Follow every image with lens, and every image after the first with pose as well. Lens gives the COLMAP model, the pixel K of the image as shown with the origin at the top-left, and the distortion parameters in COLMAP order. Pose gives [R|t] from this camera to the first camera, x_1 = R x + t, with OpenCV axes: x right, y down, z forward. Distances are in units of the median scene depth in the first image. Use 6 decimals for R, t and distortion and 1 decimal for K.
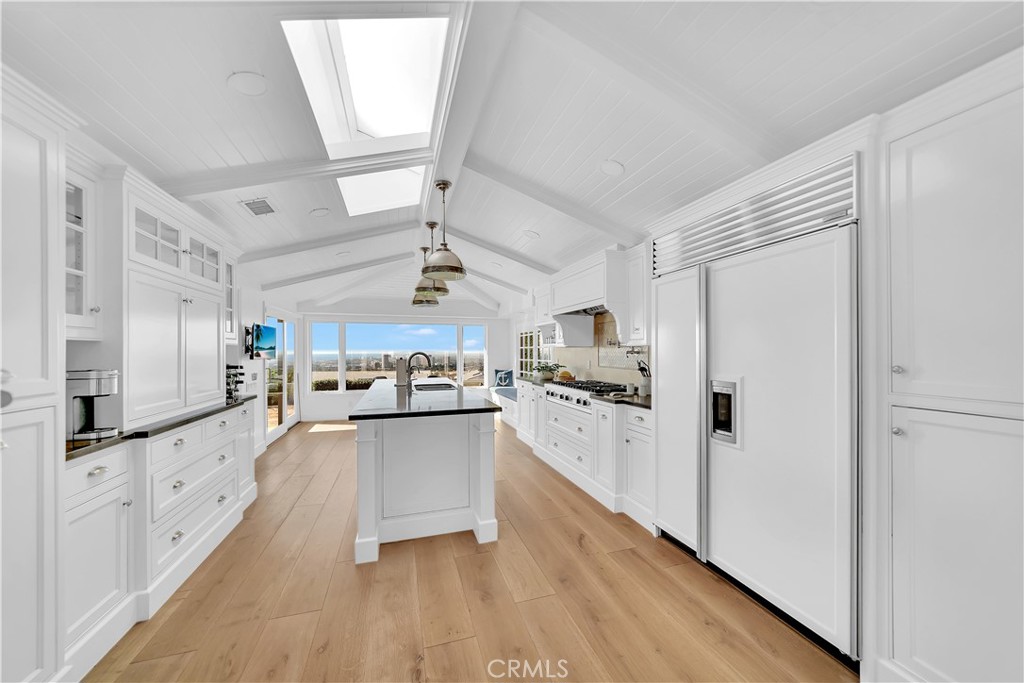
lens RADIAL K [[353.5, 0, 508.5], [0, 353.5, 357.1], [0, 0, 1]] dist [-0.000827, -0.000128]
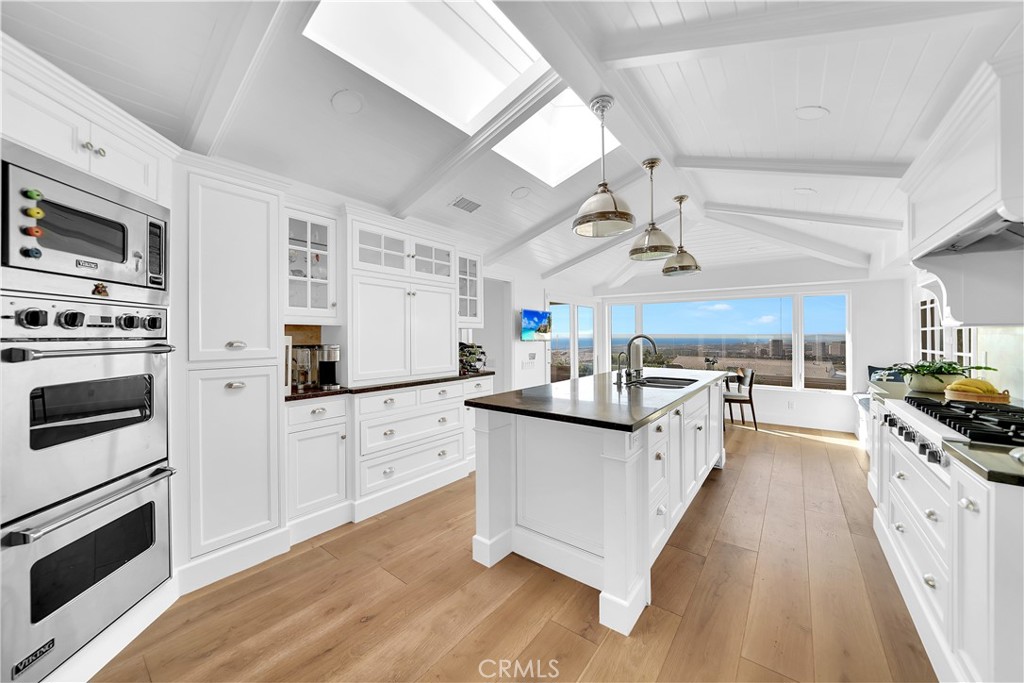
lens RADIAL K [[370.1, 0, 513.0], [0, 370.1, 344.3], [0, 0, 1]] dist [-0.017033, -0.000131]
pose [[0.580690, 0.023631, -0.813781, 0.410776], [-0.017592, 0.999709, 0.016478, -0.002843], [0.813934, 0.004747, 0.580937, 0.518184]]
